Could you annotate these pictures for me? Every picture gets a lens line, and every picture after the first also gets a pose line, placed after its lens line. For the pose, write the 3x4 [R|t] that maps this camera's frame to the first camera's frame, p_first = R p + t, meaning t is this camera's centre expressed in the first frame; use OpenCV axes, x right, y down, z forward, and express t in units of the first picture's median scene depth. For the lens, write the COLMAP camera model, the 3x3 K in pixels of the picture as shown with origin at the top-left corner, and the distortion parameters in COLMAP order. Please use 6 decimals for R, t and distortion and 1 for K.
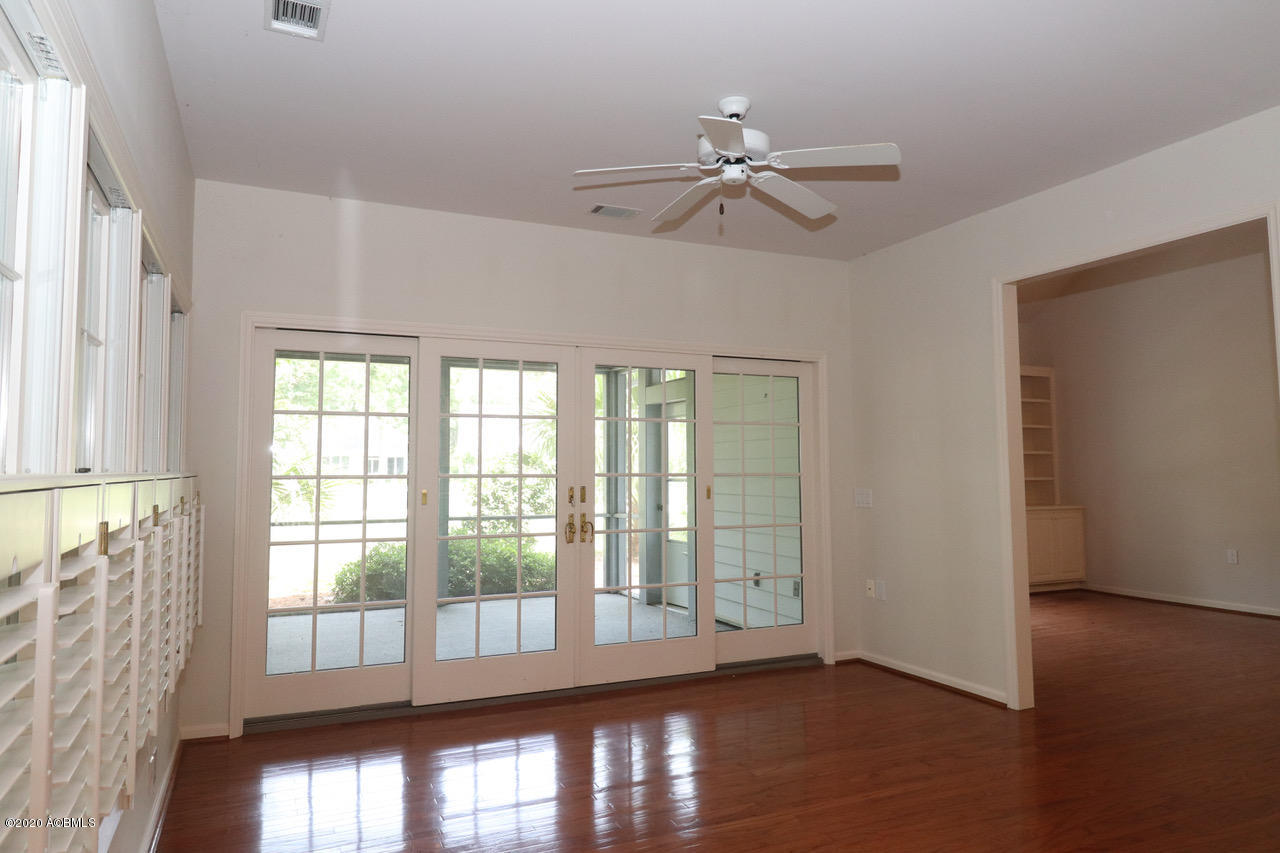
lens RADIAL K [[820.9, 0, 642.2], [0, 820.9, 409.5], [0, 0, 1]] dist [-0.006746, -0.003134]
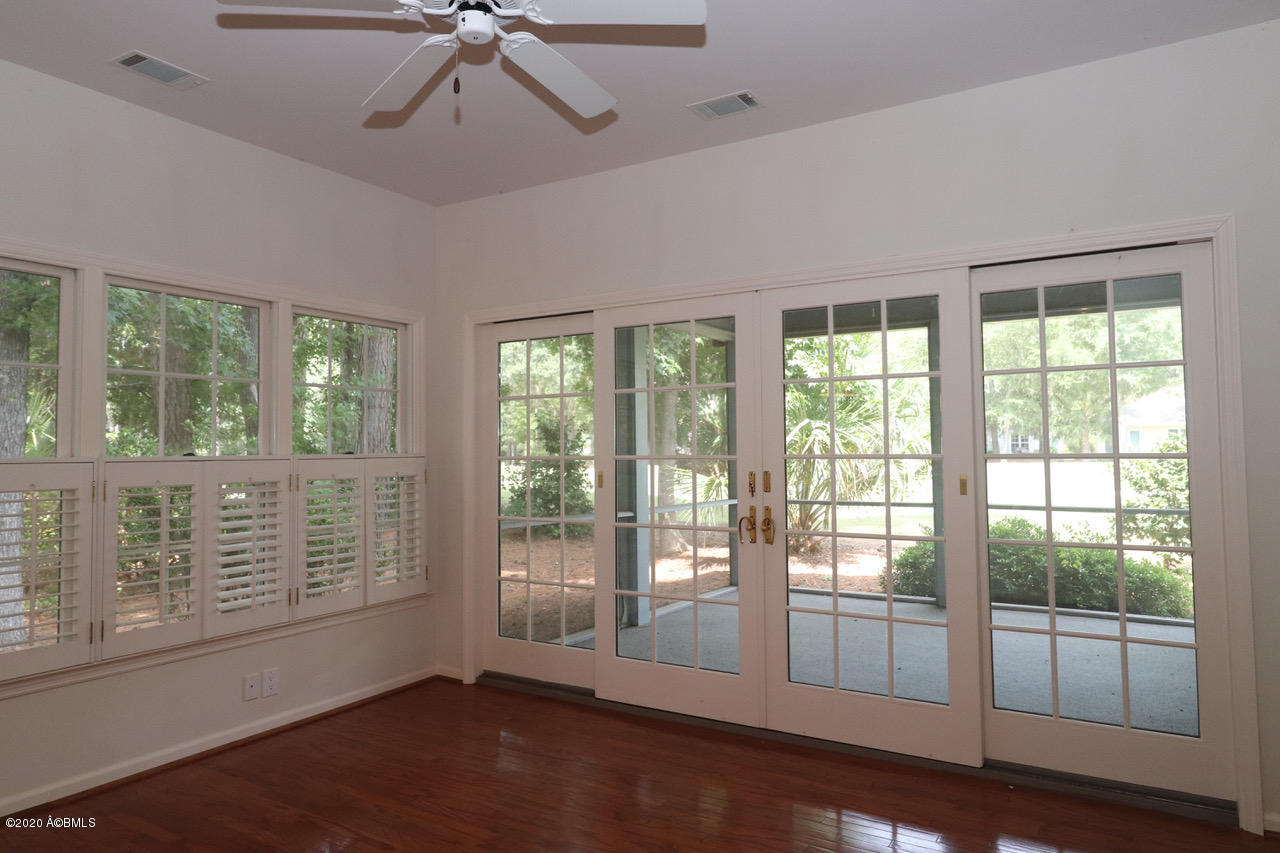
lens RADIAL K [[840.9, 0, 640.0], [0, 840.9, 426.5], [0, 0, 1]] dist [0.002218, -0.000194]
pose [[0.556616, -0.023191, -0.830446, 0.485158], [0.065449, 0.997728, 0.016005, 0.029592], [0.828188, -0.063260, 0.556869, 0.439629]]
